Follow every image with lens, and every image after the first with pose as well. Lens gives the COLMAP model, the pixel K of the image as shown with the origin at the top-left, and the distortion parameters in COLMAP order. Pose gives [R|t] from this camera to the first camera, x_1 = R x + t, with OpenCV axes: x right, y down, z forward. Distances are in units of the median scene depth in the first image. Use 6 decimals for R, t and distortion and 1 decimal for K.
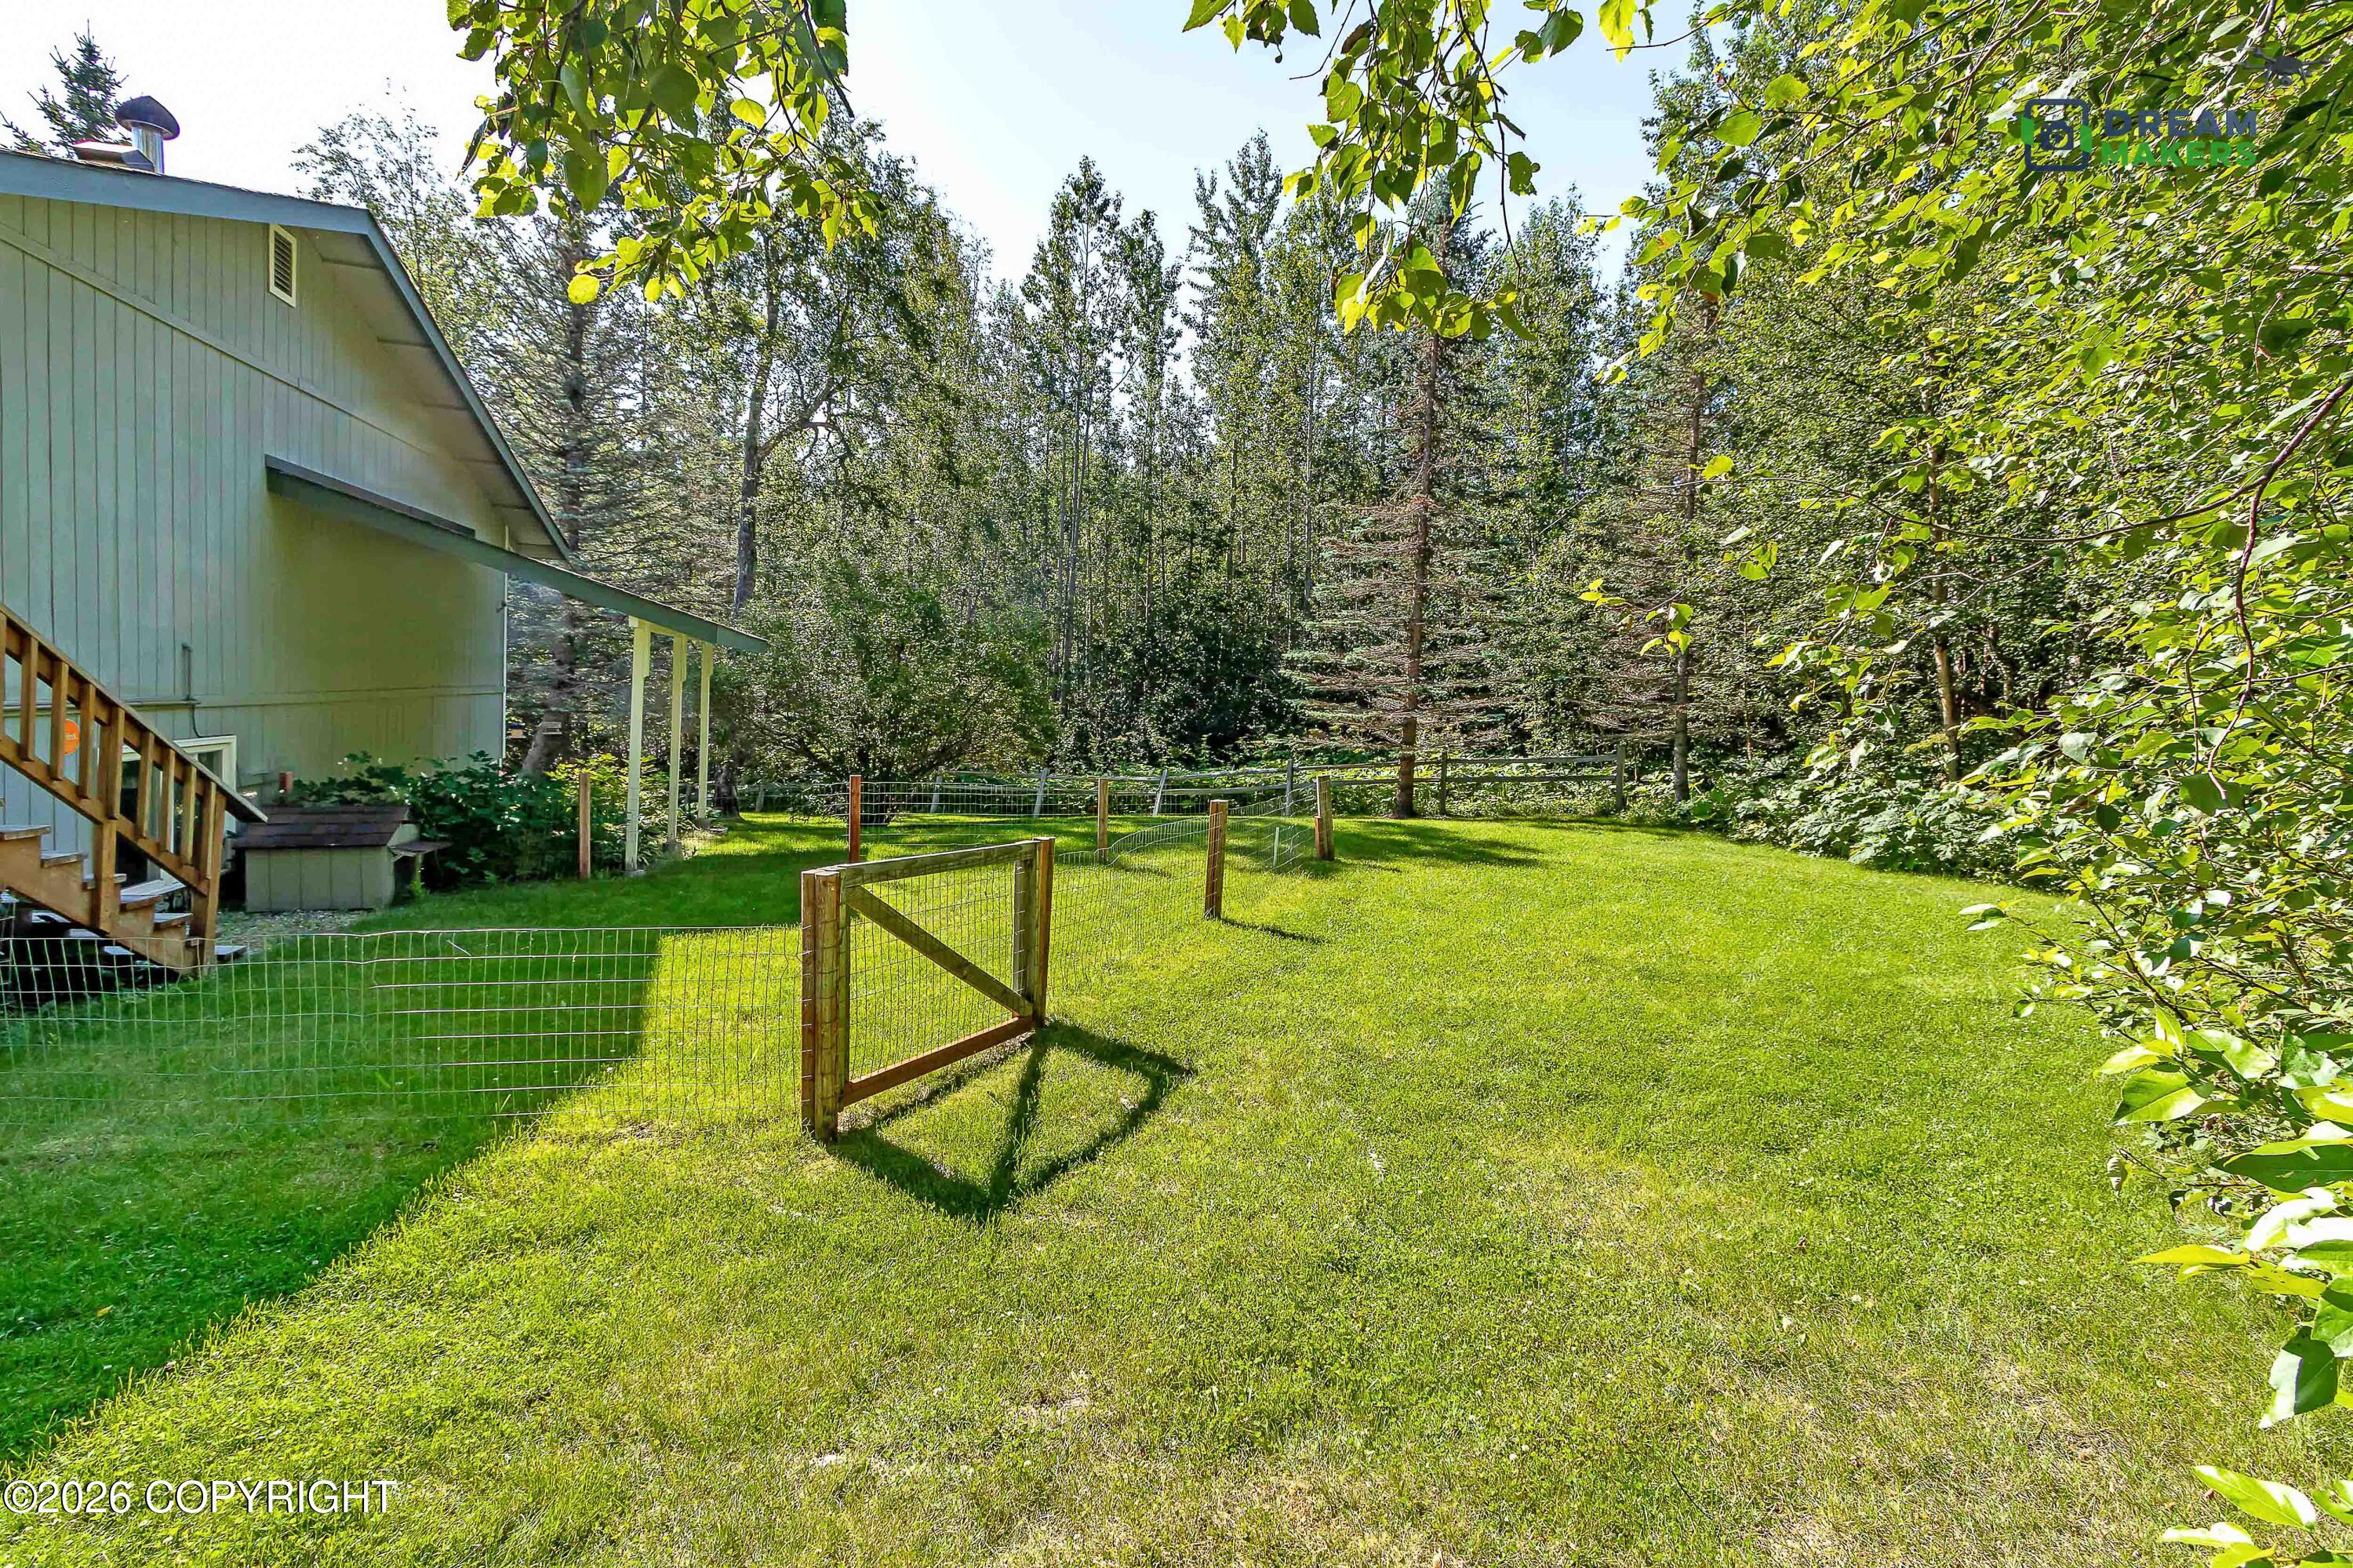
lens RADIAL K [[1114.8, 0, 1176.5], [0, 1114.8, 784.0], [0, 0, 1]] dist [0.009700, -0.000468]
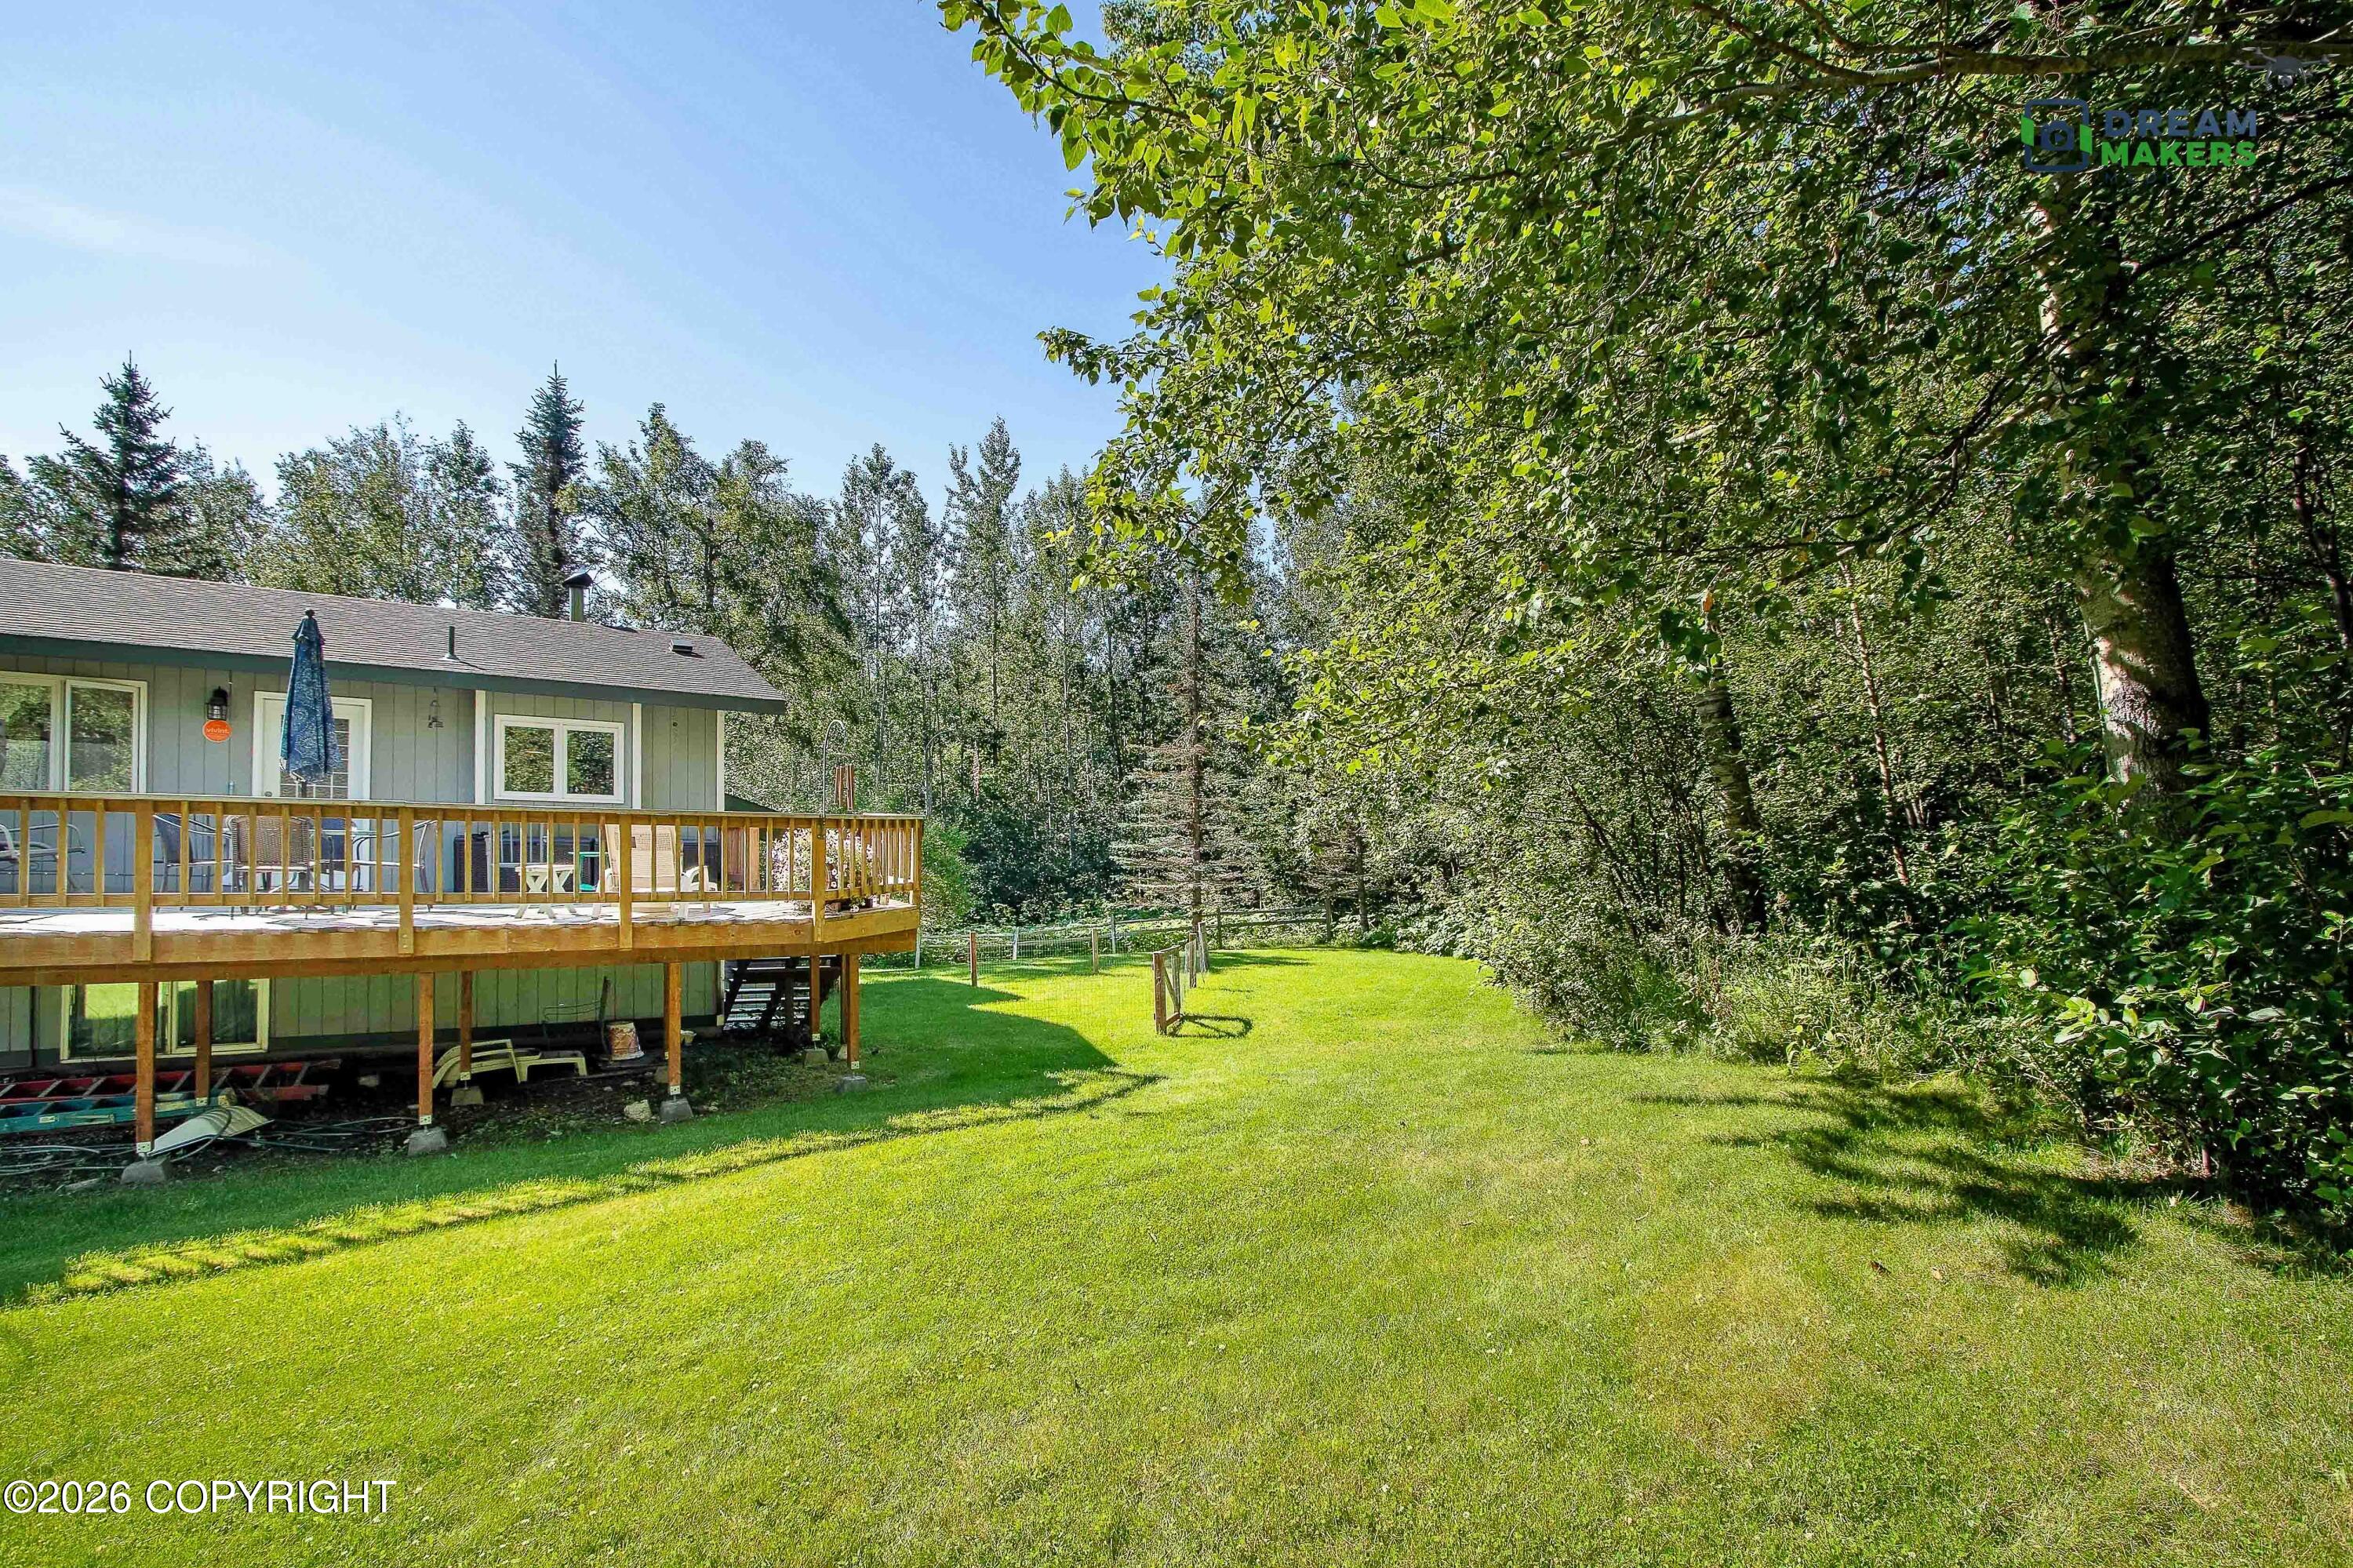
lens RADIAL K [[1007.5, 0, 1176.5], [0, 1007.5, 784.0], [0, 0, 1]] dist [-0.073818, -0.000018]
pose [[0.962691, -0.004758, 0.270562, -0.168442], [0.045705, 0.988340, -0.145244, 0.001090], [-0.266716, 0.152191, 0.951683, -0.291139]]
